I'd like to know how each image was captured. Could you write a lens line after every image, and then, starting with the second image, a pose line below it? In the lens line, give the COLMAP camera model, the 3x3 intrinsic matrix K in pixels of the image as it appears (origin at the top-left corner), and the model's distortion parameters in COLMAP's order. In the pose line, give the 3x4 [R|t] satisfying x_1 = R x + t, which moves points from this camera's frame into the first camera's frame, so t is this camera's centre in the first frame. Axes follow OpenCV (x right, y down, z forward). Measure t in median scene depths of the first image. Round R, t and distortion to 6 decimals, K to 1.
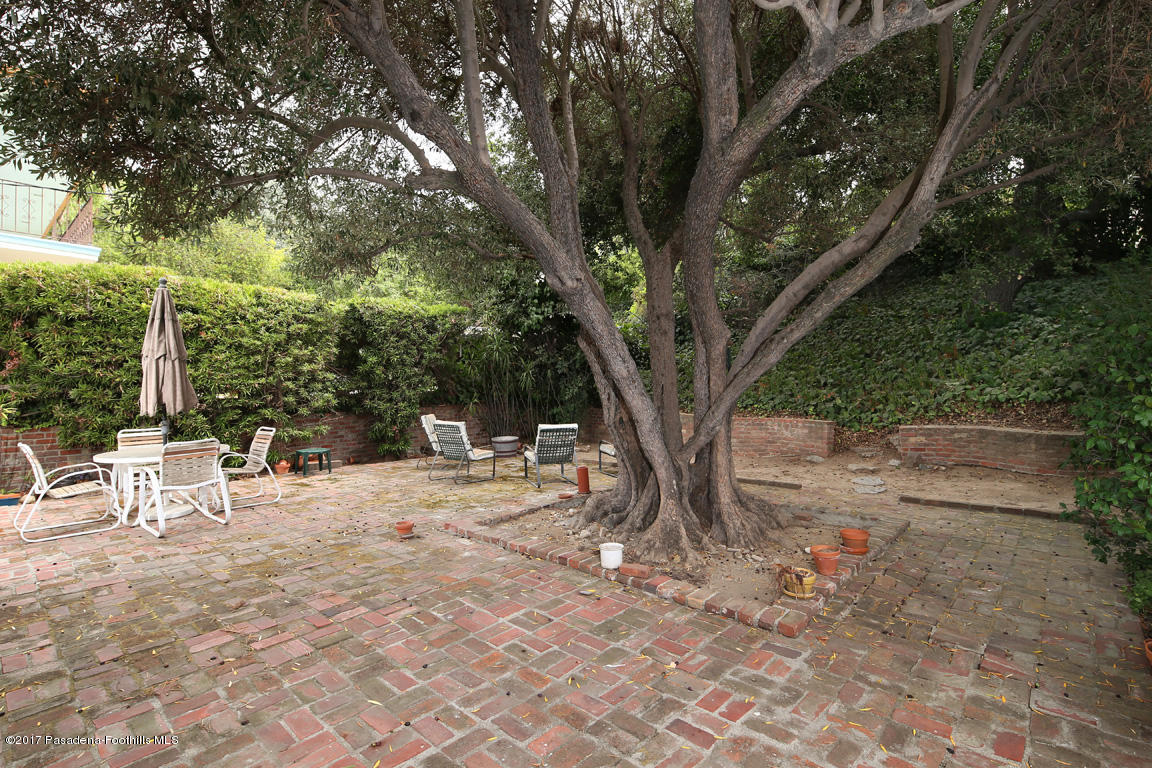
lens RADIAL K [[555.5, 0, 571.1], [0, 555.5, 375.8], [0, 0, 1]] dist [0.000533, -0.000922]
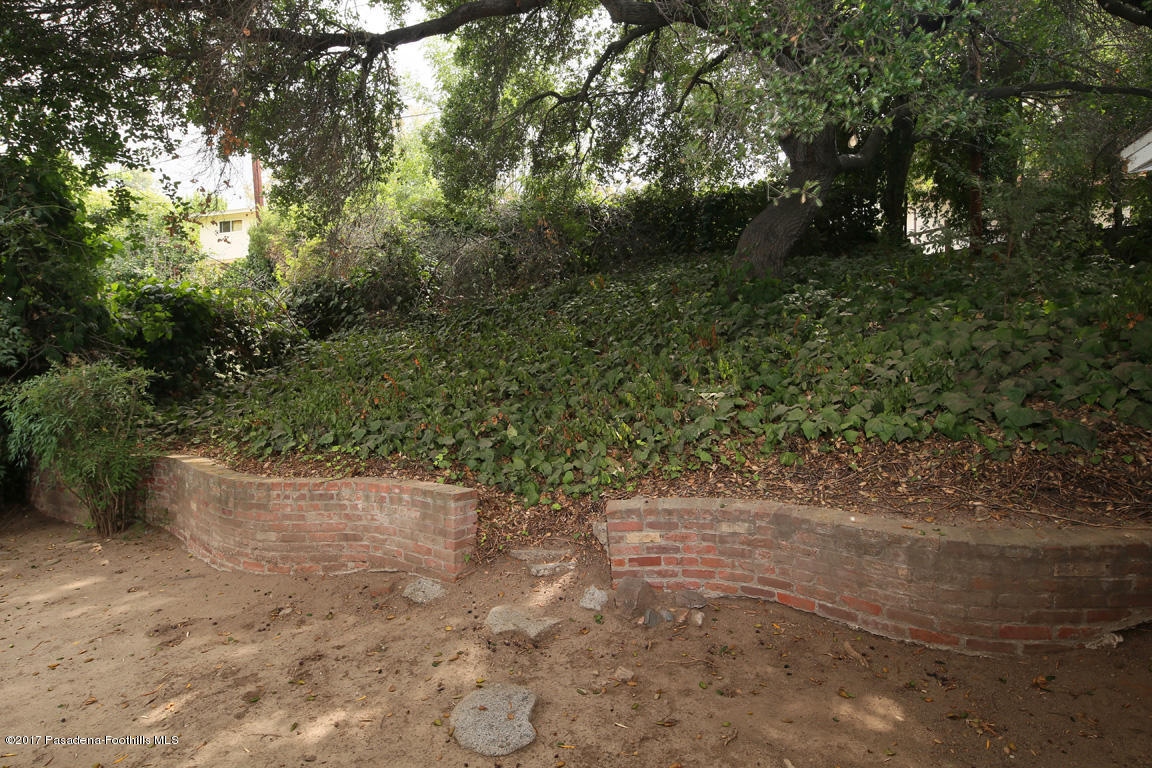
lens RADIAL K [[555.5, 0, 571.1], [0, 555.5, 375.8], [0, 0, 1]] dist [0.000533, -0.000922]
pose [[0.932248, -0.003432, 0.361802, 0.313945], [0.003202, 0.999994, 0.001235, -0.003148], [-0.361805, 0.000007, 0.932254, 0.470568]]
